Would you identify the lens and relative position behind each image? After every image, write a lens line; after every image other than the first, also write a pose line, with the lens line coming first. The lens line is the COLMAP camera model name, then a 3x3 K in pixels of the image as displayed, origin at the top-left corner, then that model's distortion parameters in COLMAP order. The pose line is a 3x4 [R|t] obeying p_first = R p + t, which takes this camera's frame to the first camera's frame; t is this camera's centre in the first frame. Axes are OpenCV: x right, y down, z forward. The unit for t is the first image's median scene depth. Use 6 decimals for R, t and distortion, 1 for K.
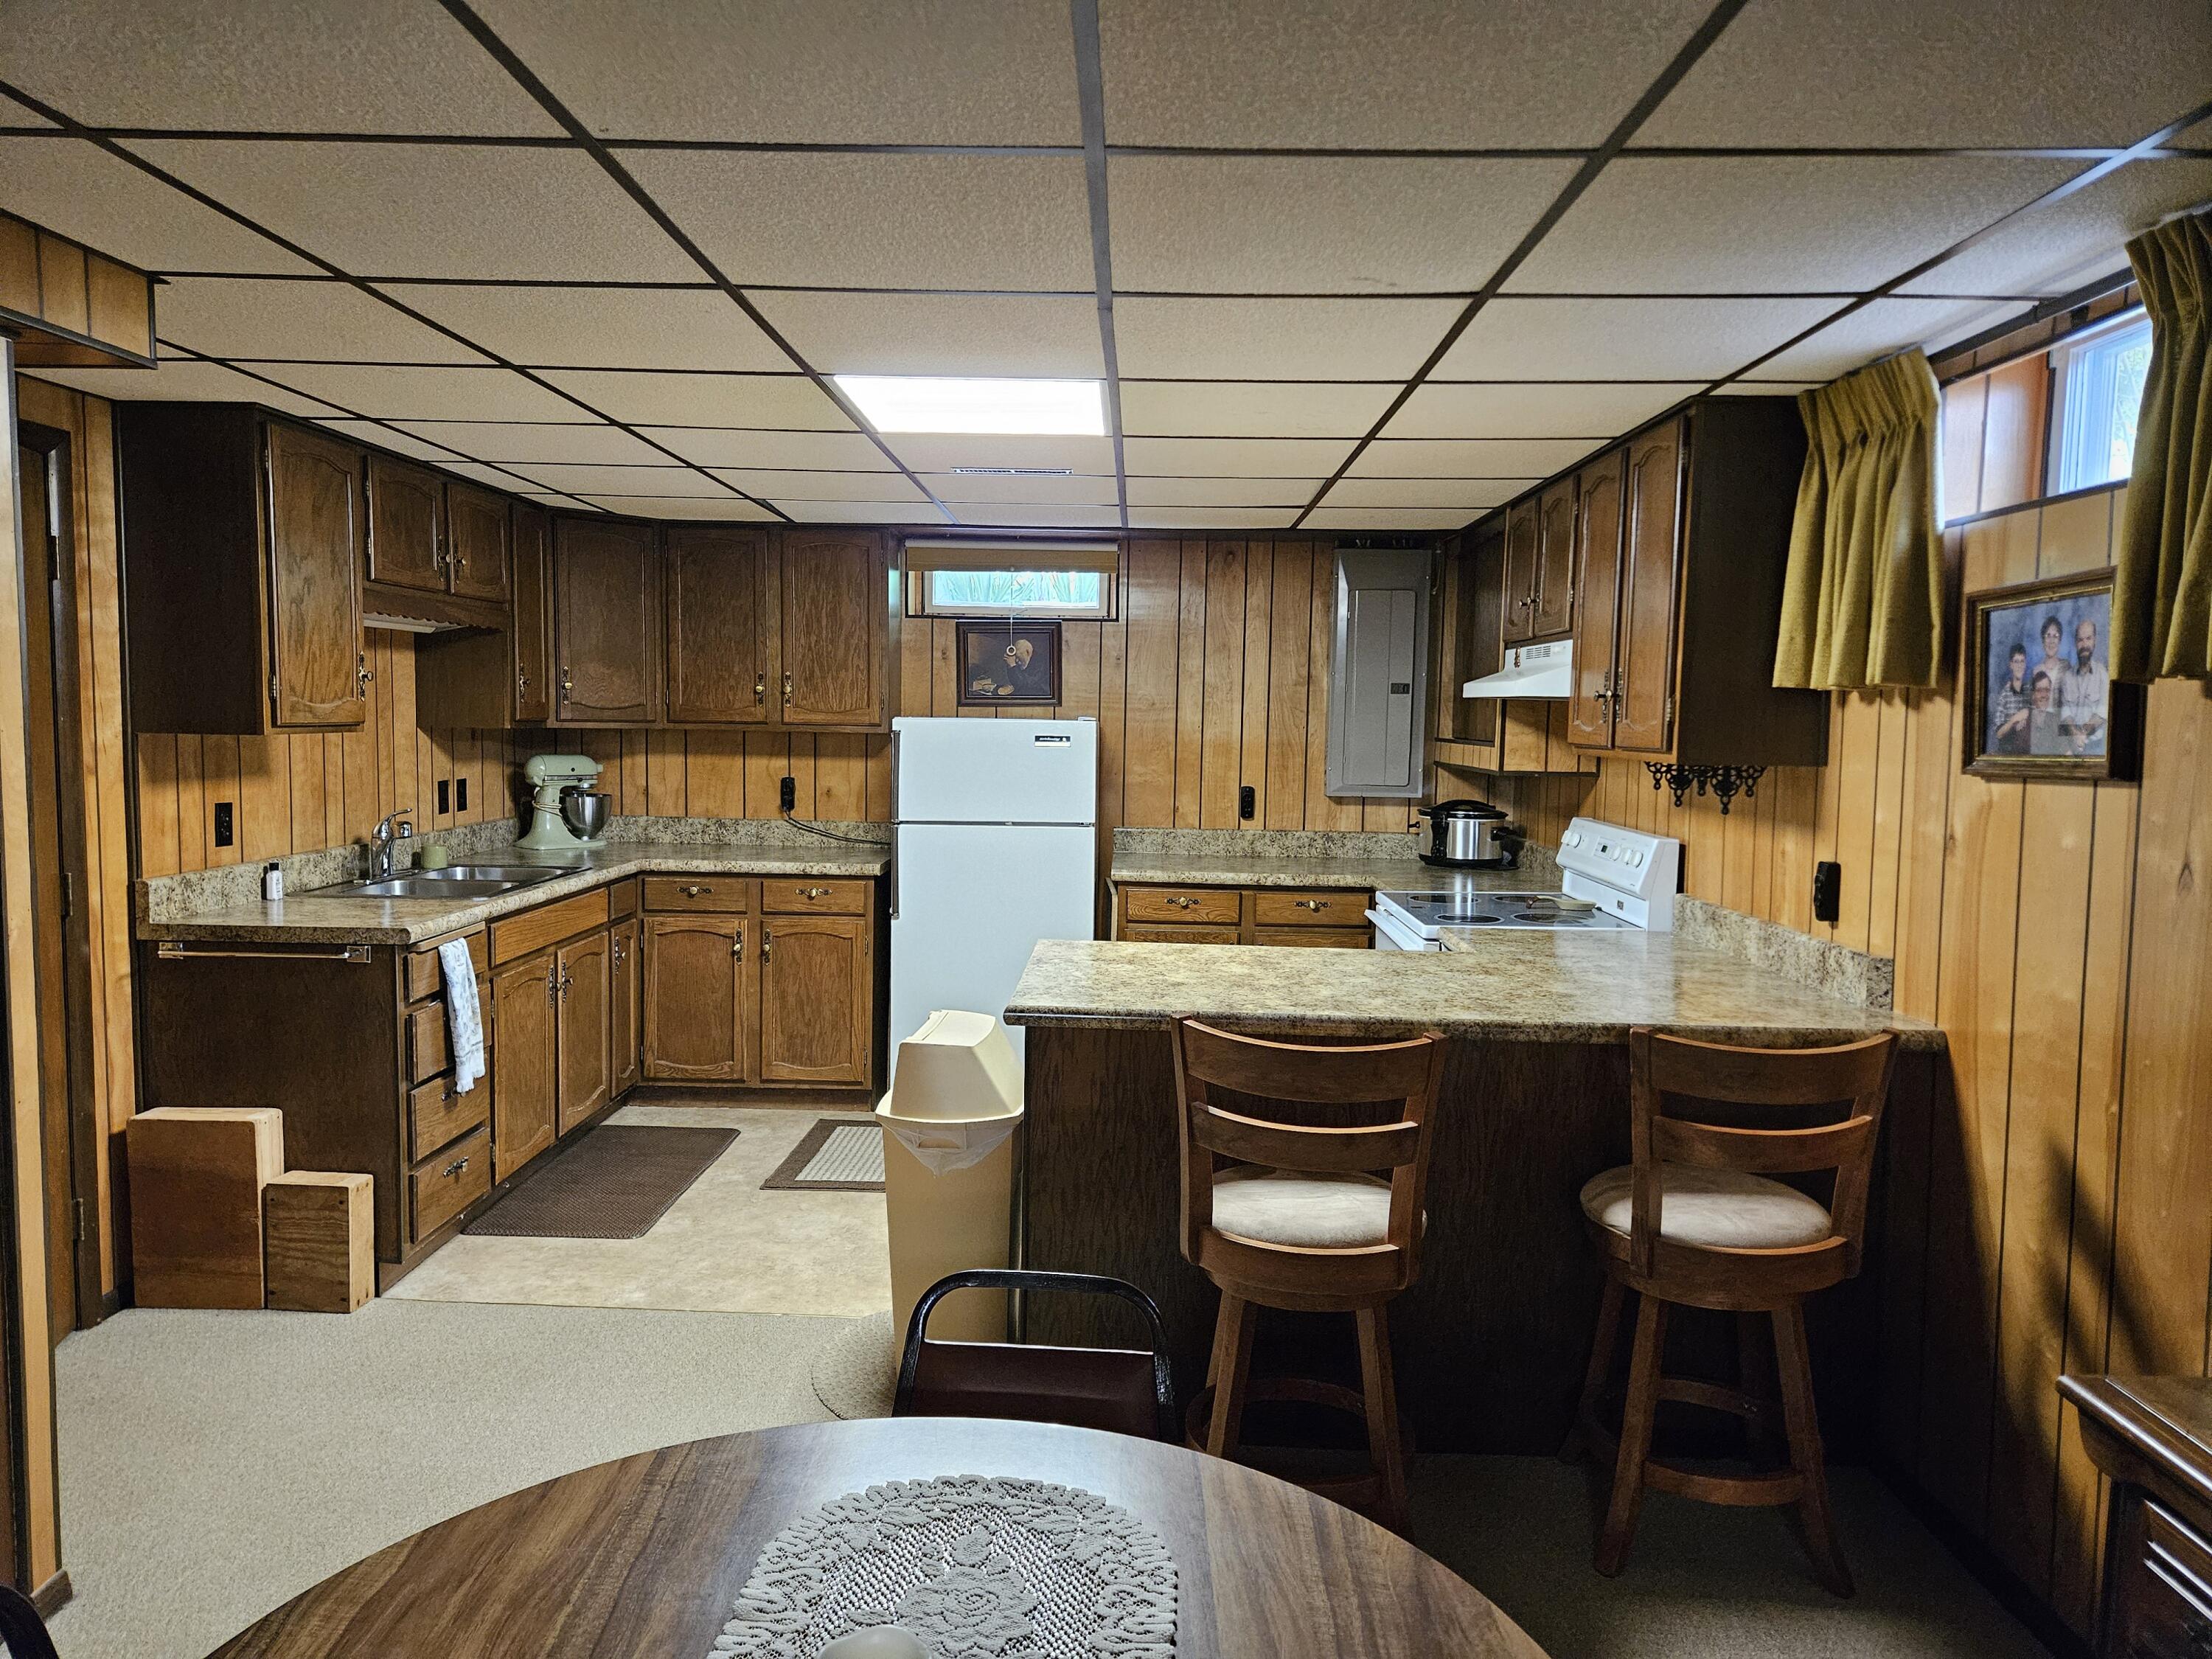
lens RADIAL K [[1473.3, 0, 1096.8], [0, 1473.3, 827.6], [0, 0, 1]] dist [0.079212, -0.068856]
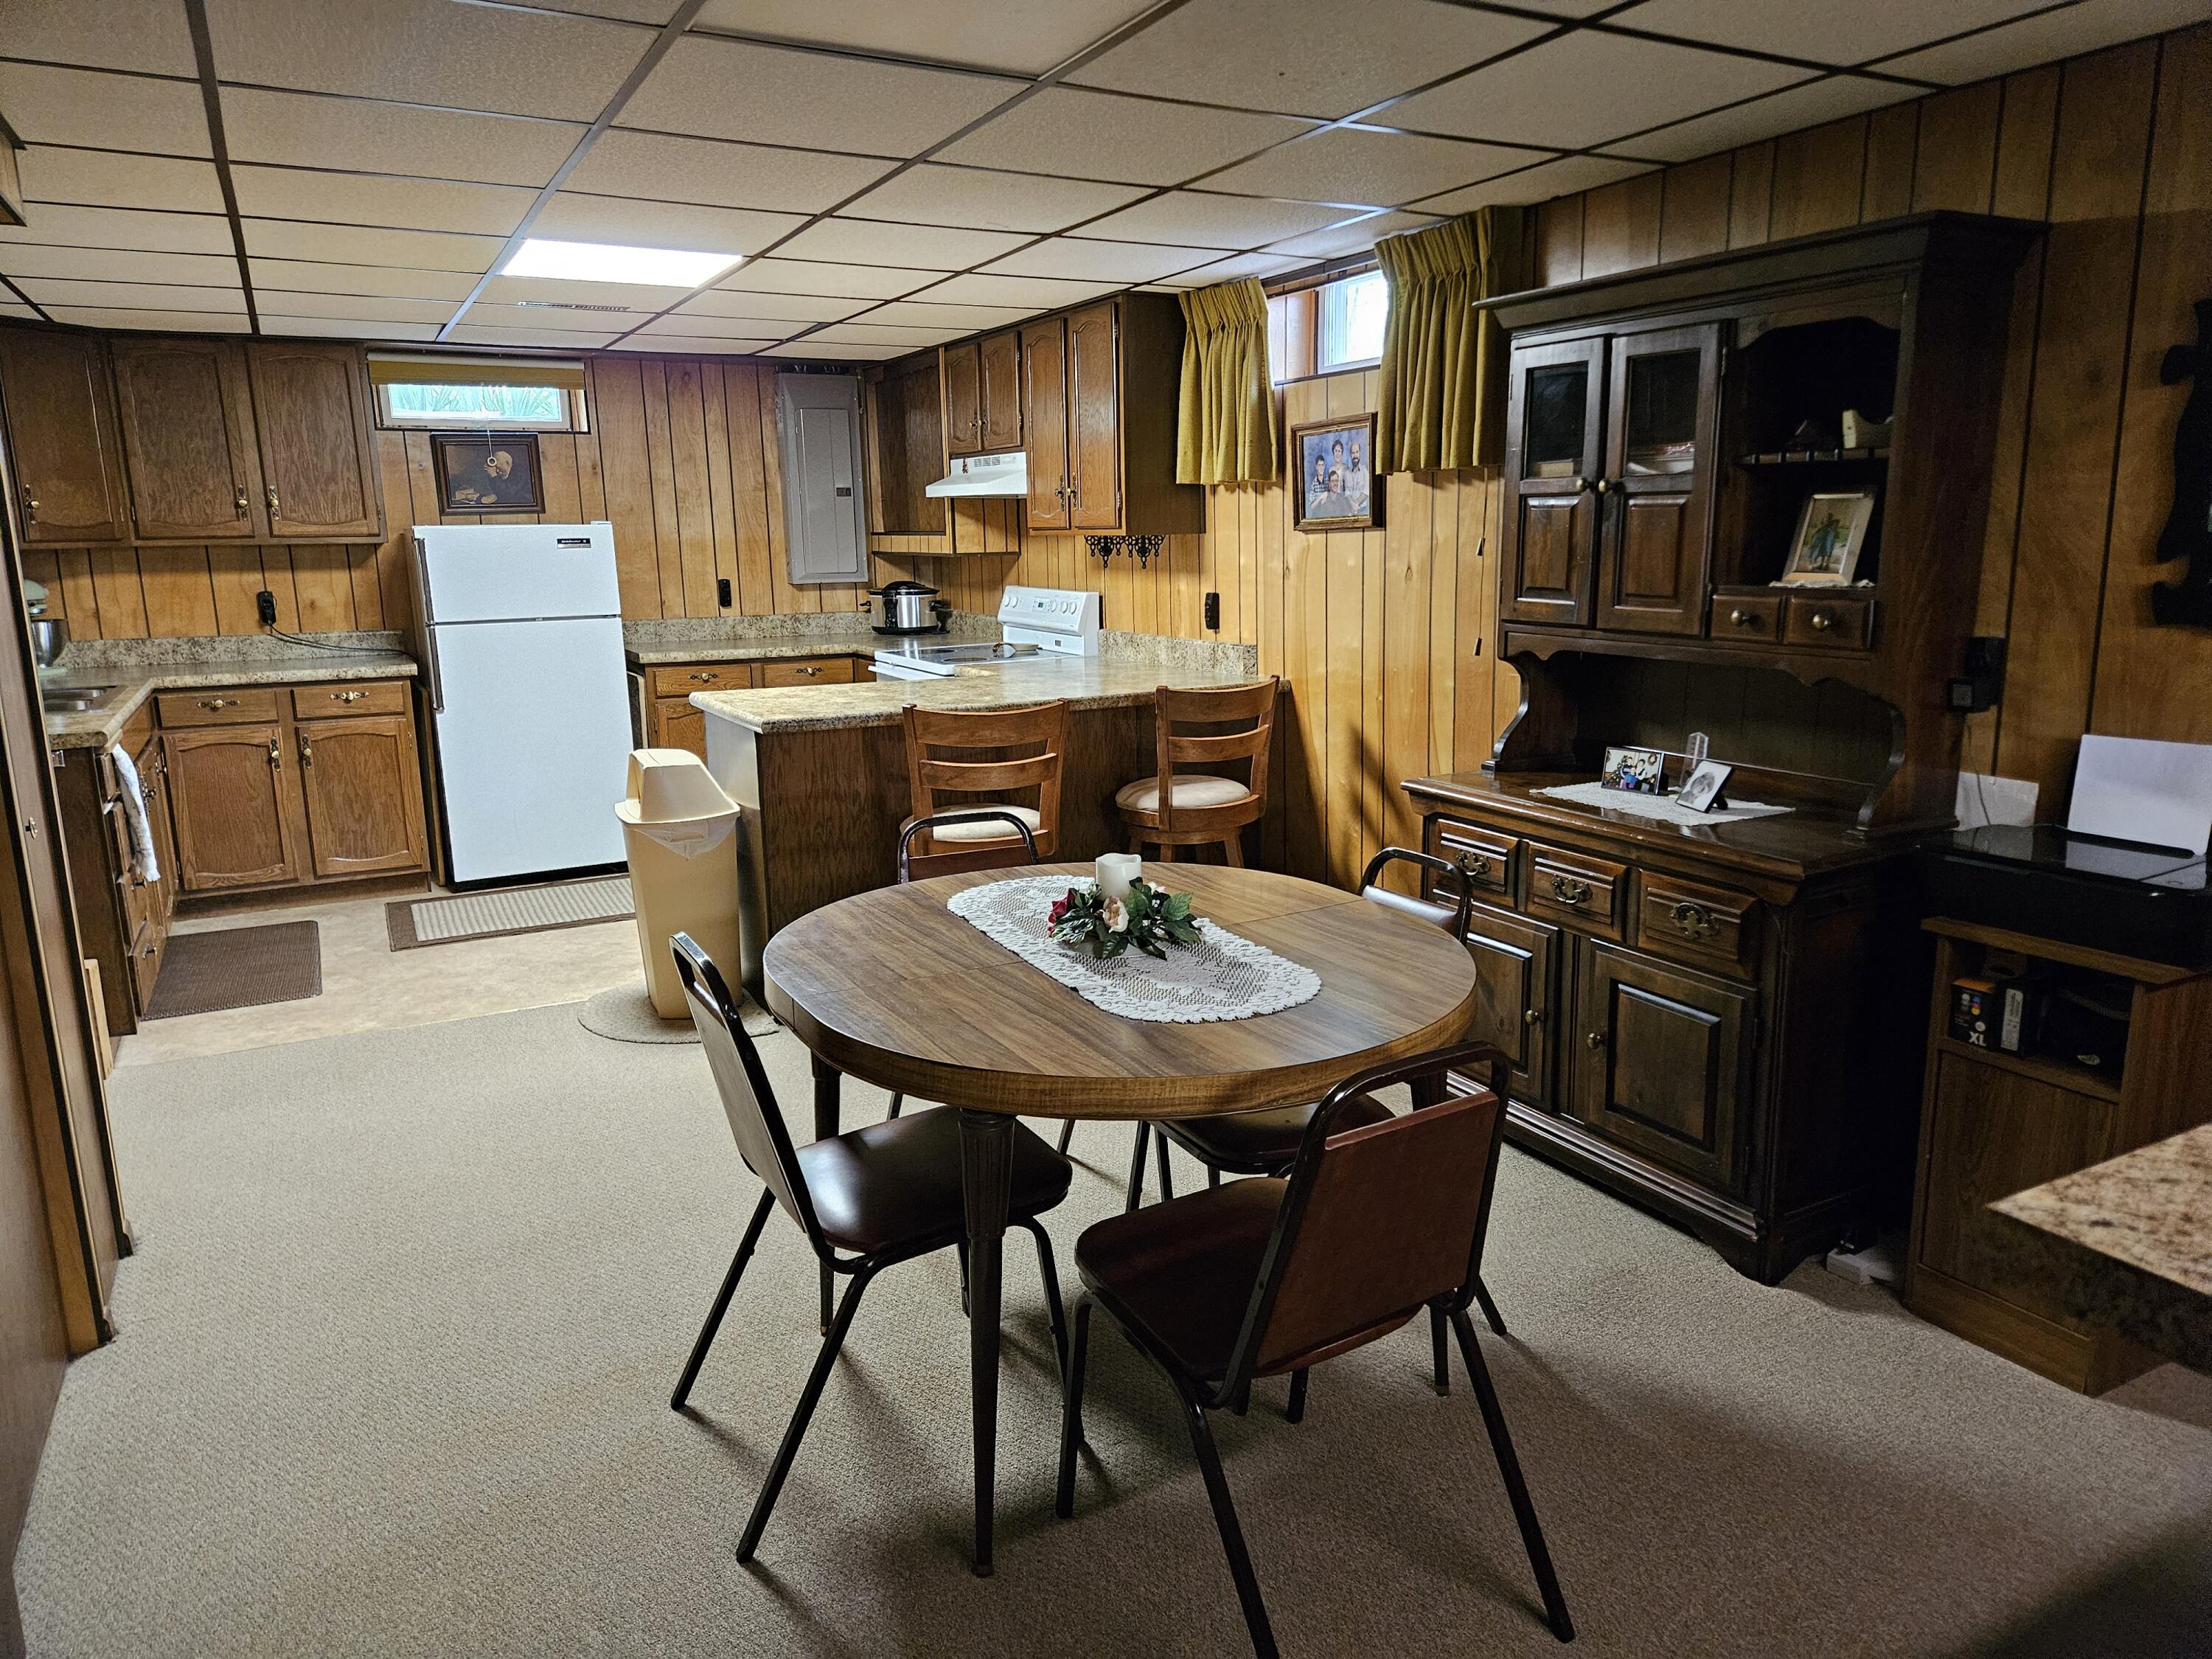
lens RADIAL K [[1486.0, 0, 1121.0], [0, 1486.0, 814.6], [0, 0, 1]] dist [0.084190, -0.069992]
pose [[0.865635, -0.129294, 0.483693, -0.248263], [0.072379, 0.988249, 0.134632, 0.021854], [-0.495416, -0.081533, 0.864821, -0.225939]]
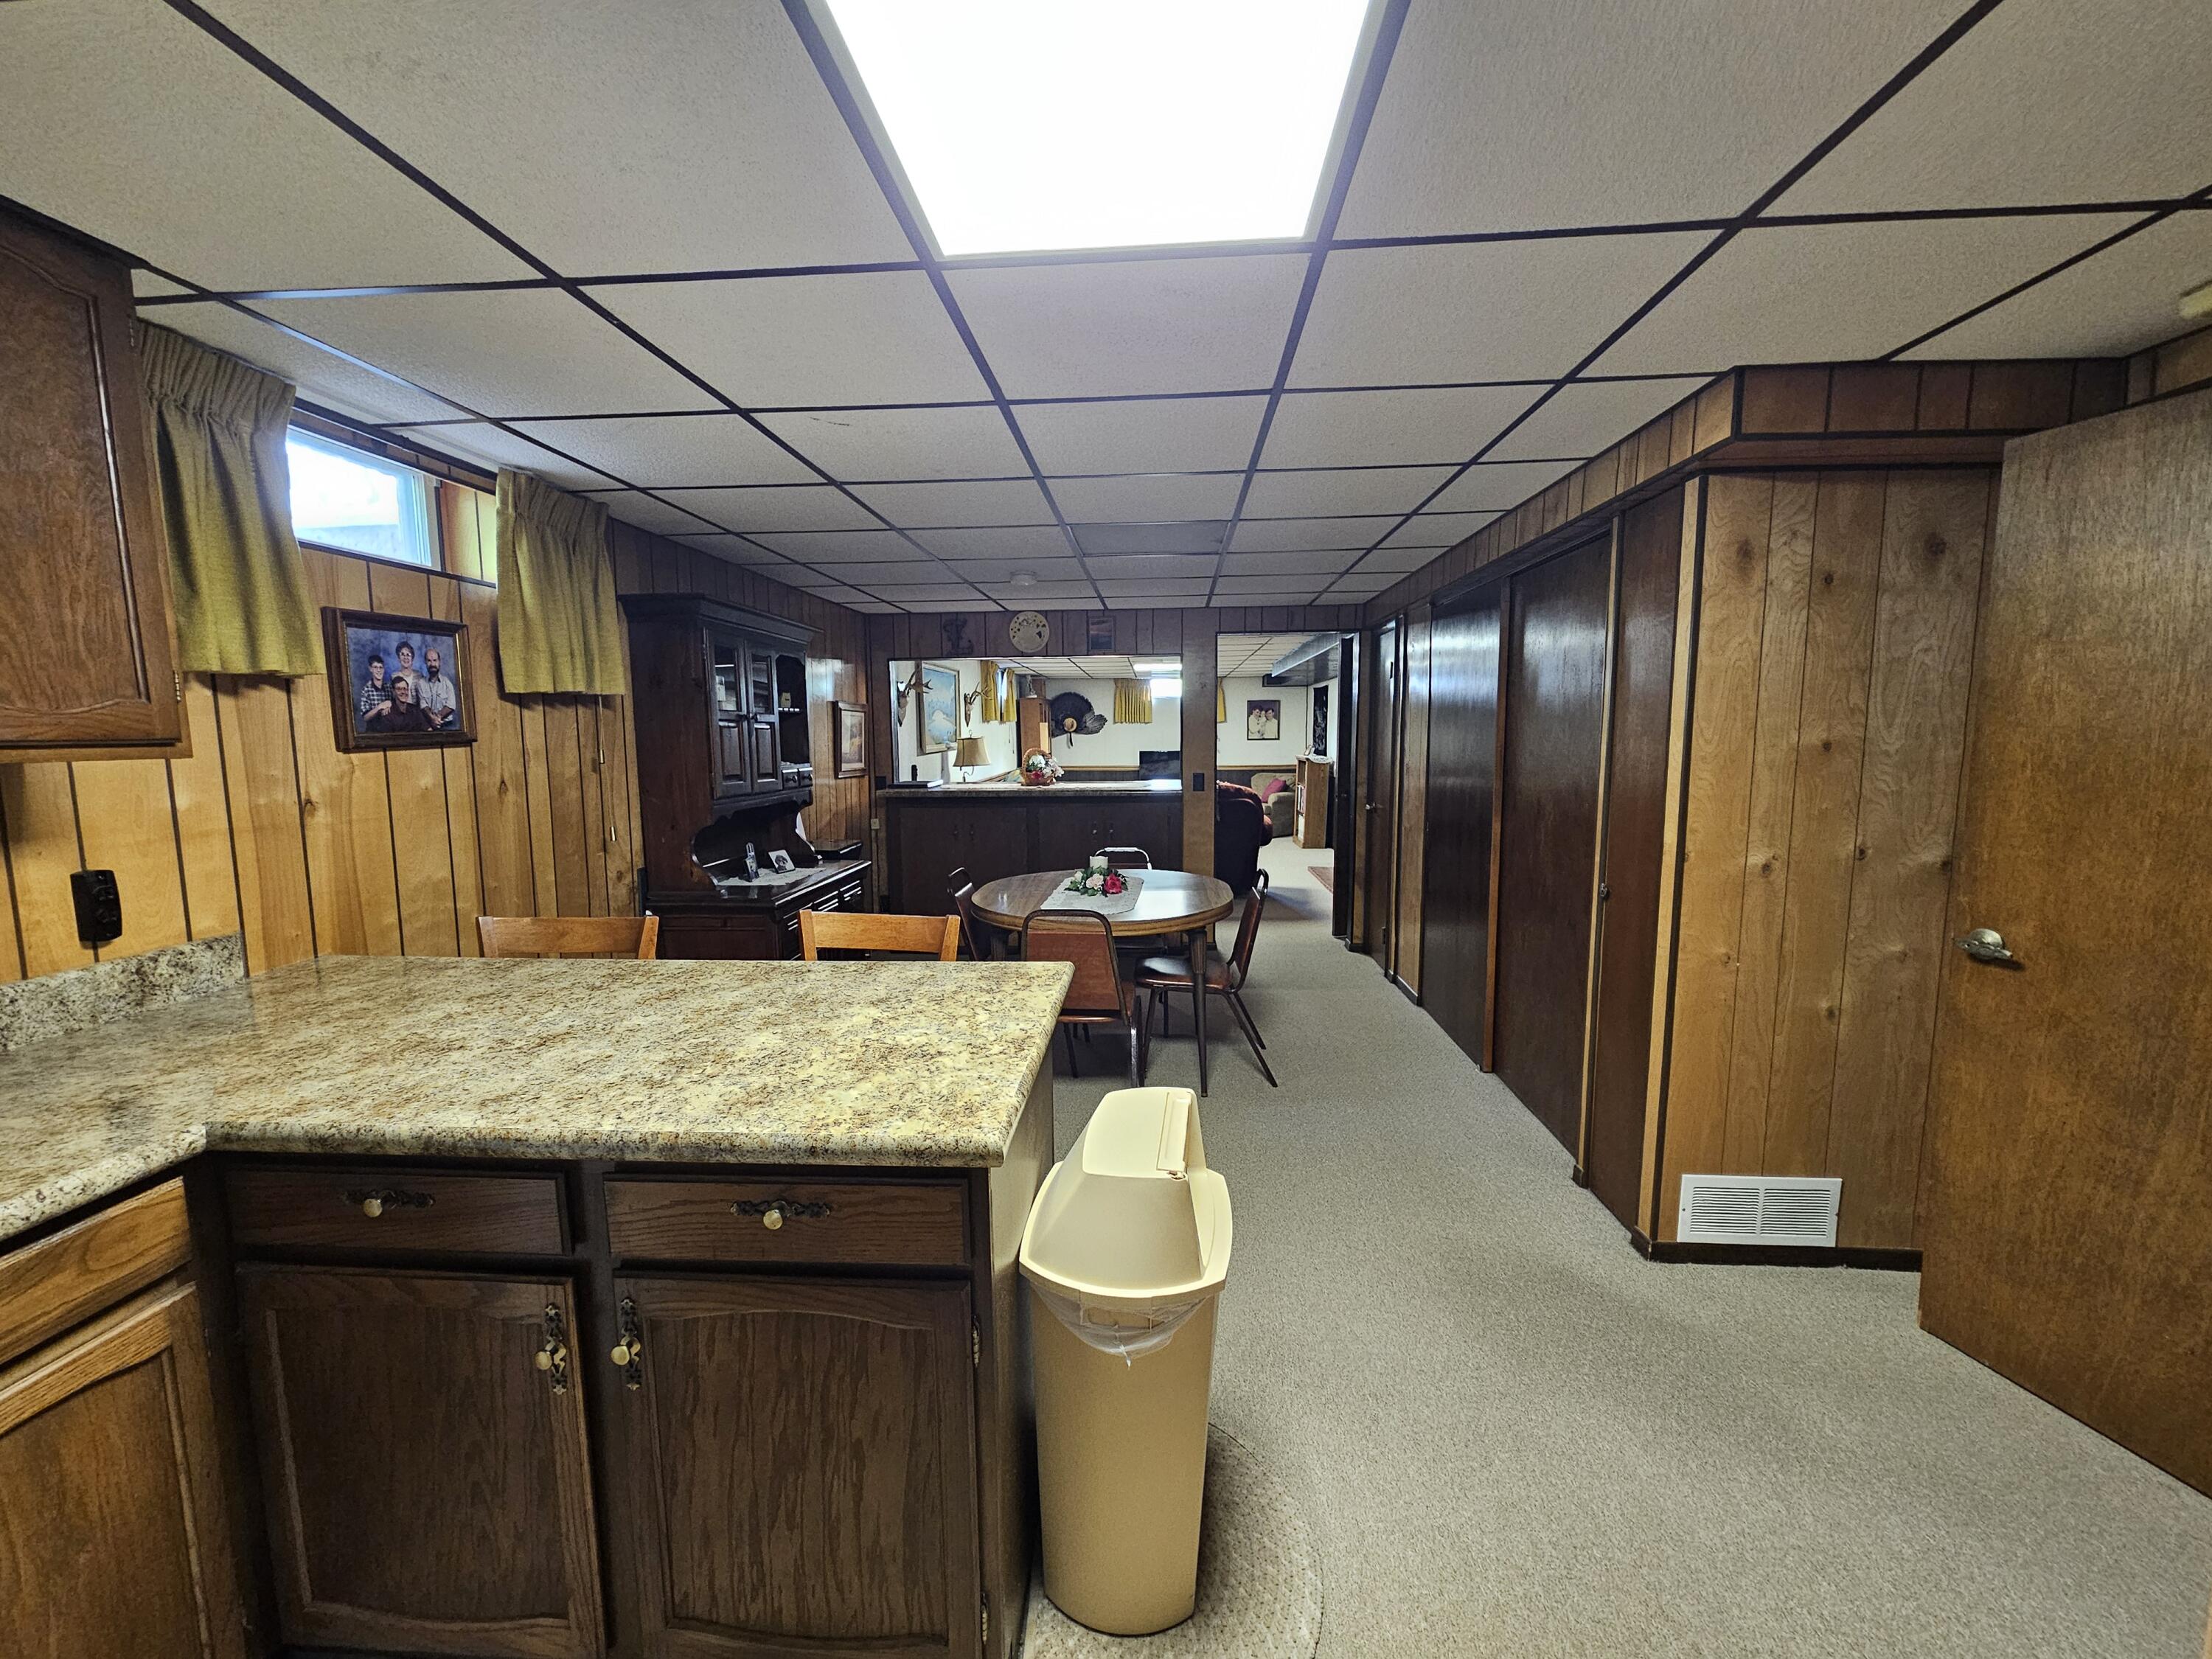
lens RADIAL K [[911.9, 0, 1096.0], [0, 911.9, 839.0], [0, 0, 1]] dist [-0.000985, 0.000021]
pose [[-0.998693, -0.011827, 0.049732, -0.058914], [-0.001900, 0.980784, 0.195086, -0.057159], [-0.051084, 0.194737, -0.979524, 0.877526]]
